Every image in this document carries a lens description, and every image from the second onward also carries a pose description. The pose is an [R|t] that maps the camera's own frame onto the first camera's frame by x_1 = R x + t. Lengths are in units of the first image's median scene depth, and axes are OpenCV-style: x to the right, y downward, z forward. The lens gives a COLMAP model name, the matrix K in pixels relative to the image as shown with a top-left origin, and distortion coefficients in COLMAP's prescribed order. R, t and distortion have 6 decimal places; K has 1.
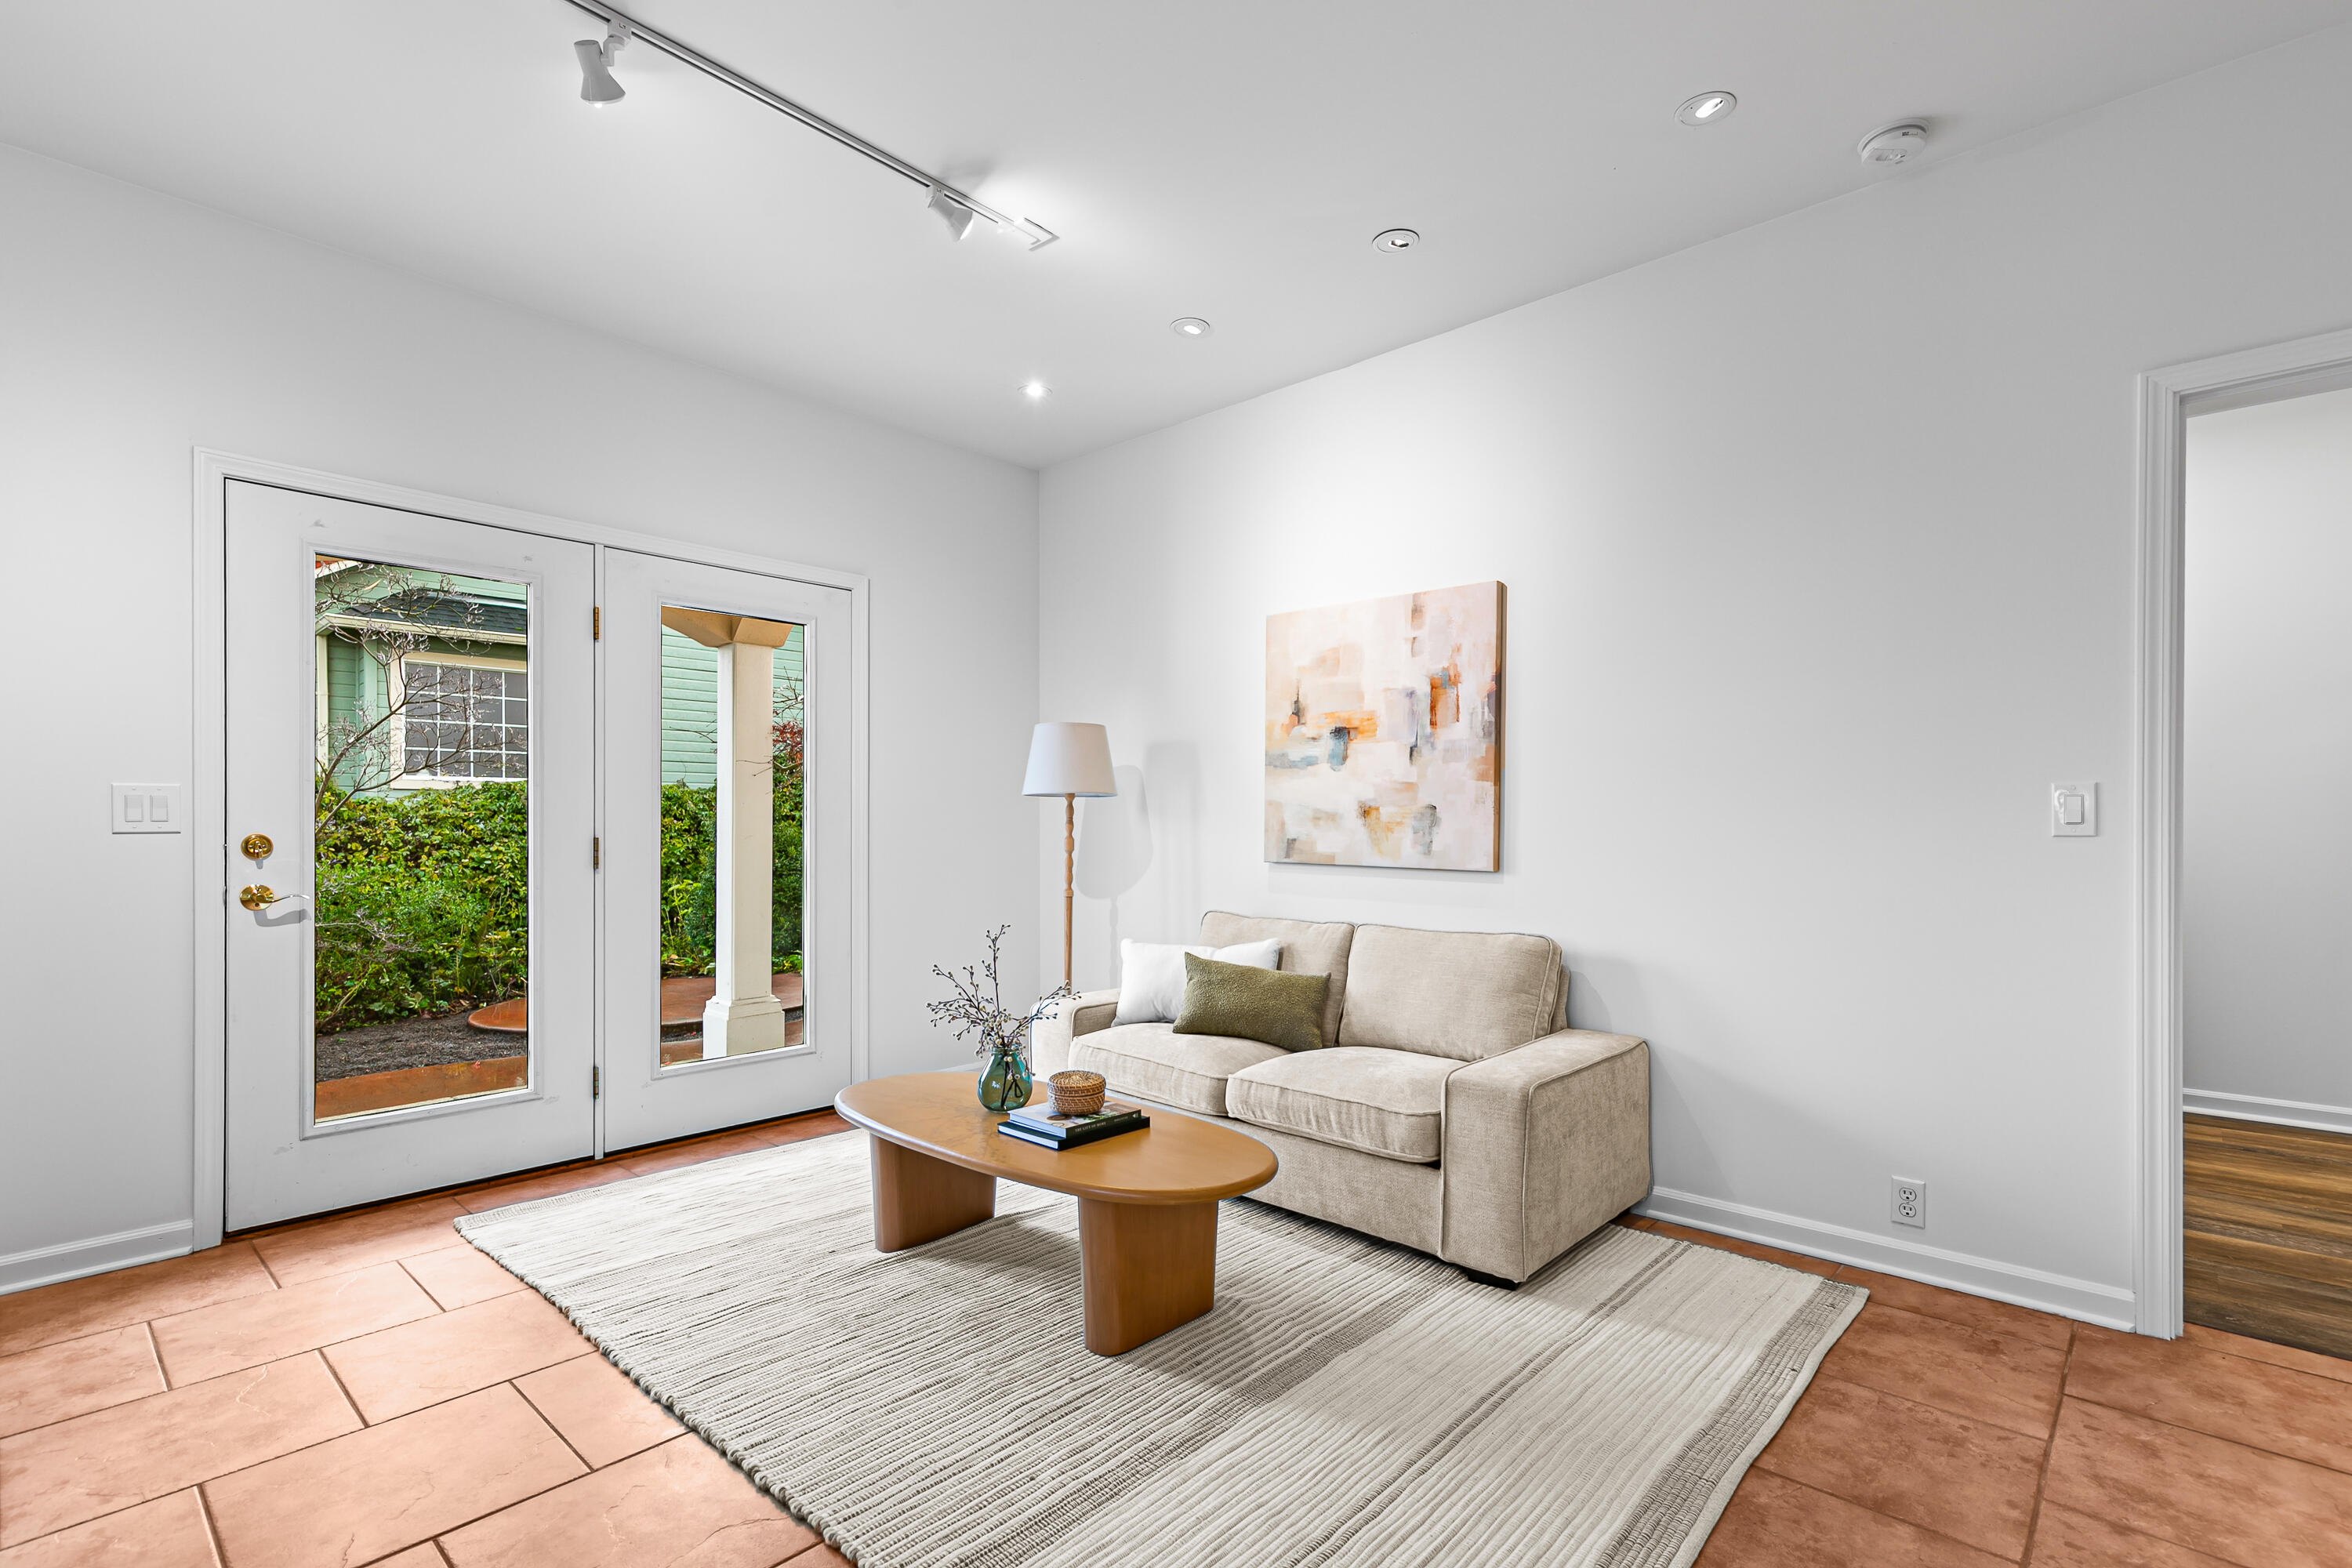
lens RADIAL K [[1078.1, 0, 1178.6], [0, 1078.1, 828.8], [0, 0, 1]] dist [0.008054, -0.000241]
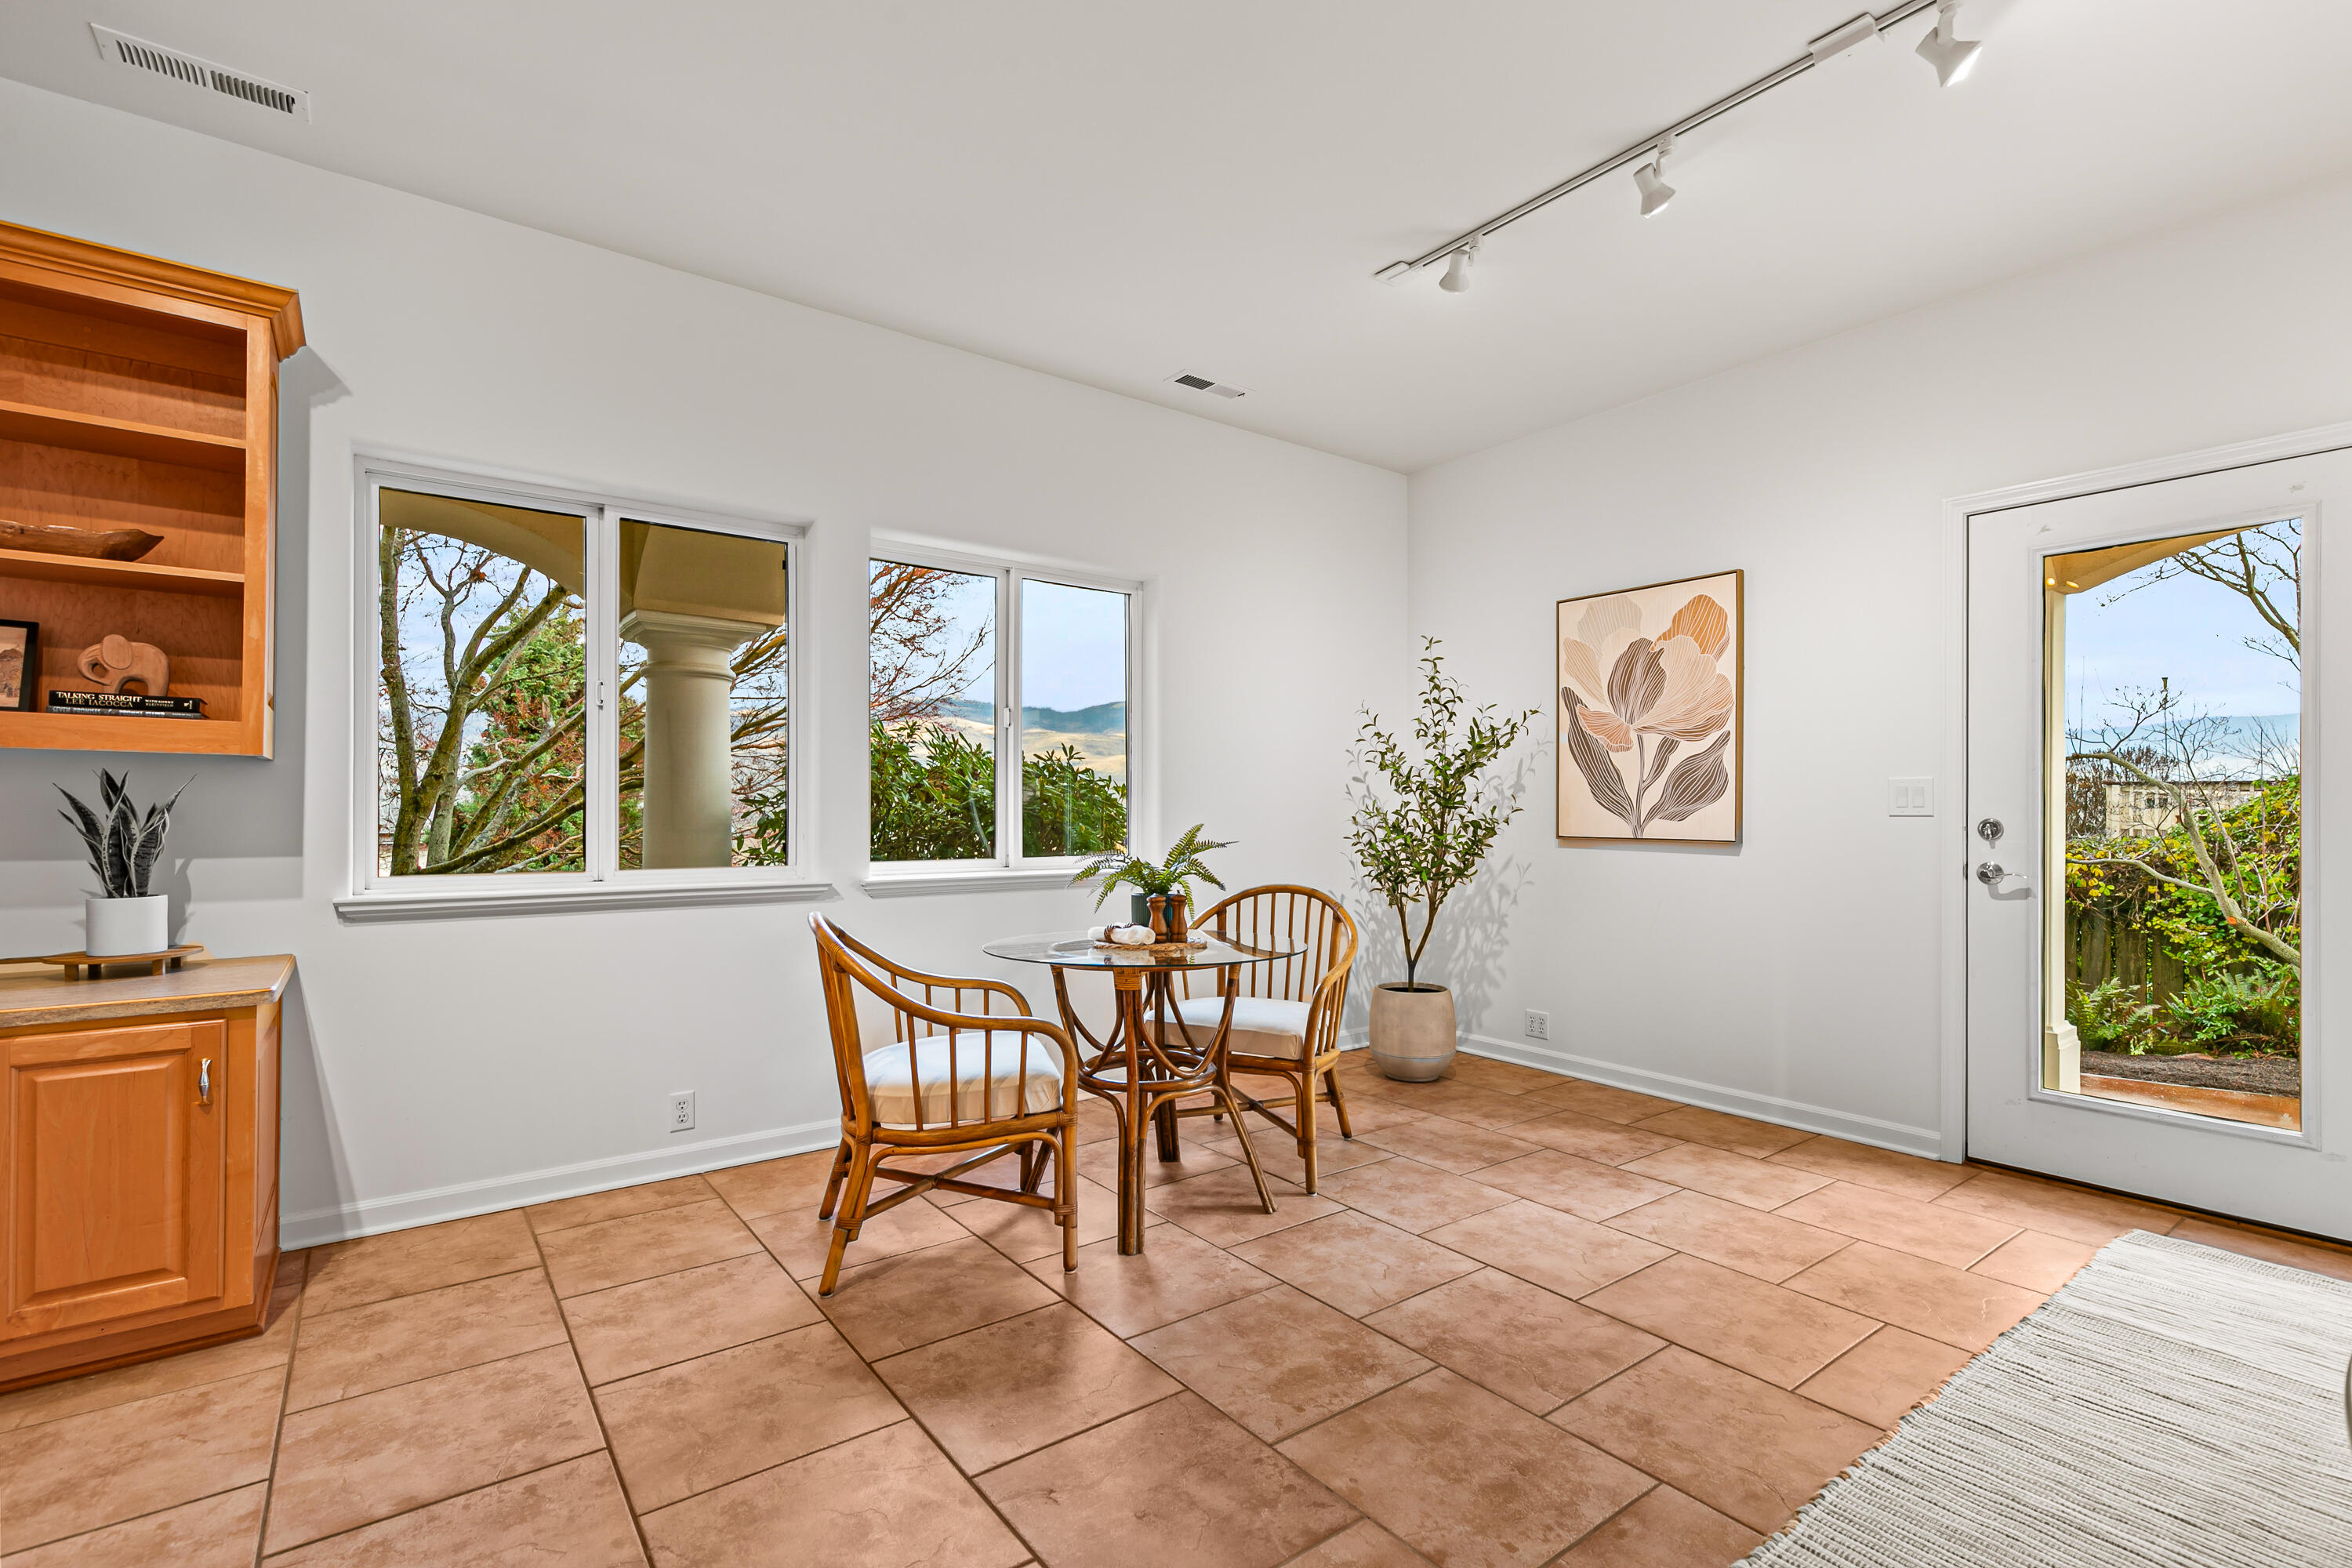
lens RADIAL K [[1068.4, 0, 1186.0], [0, 1068.4, 808.2], [0, 0, 1]] dist [0.010071, -0.000335]
pose [[-0.180770, -0.000328, -0.983525, 0.395793], [-0.004541, 0.999990, 0.000501, -0.002110], [0.983515, 0.004556, -0.180770, 0.351992]]
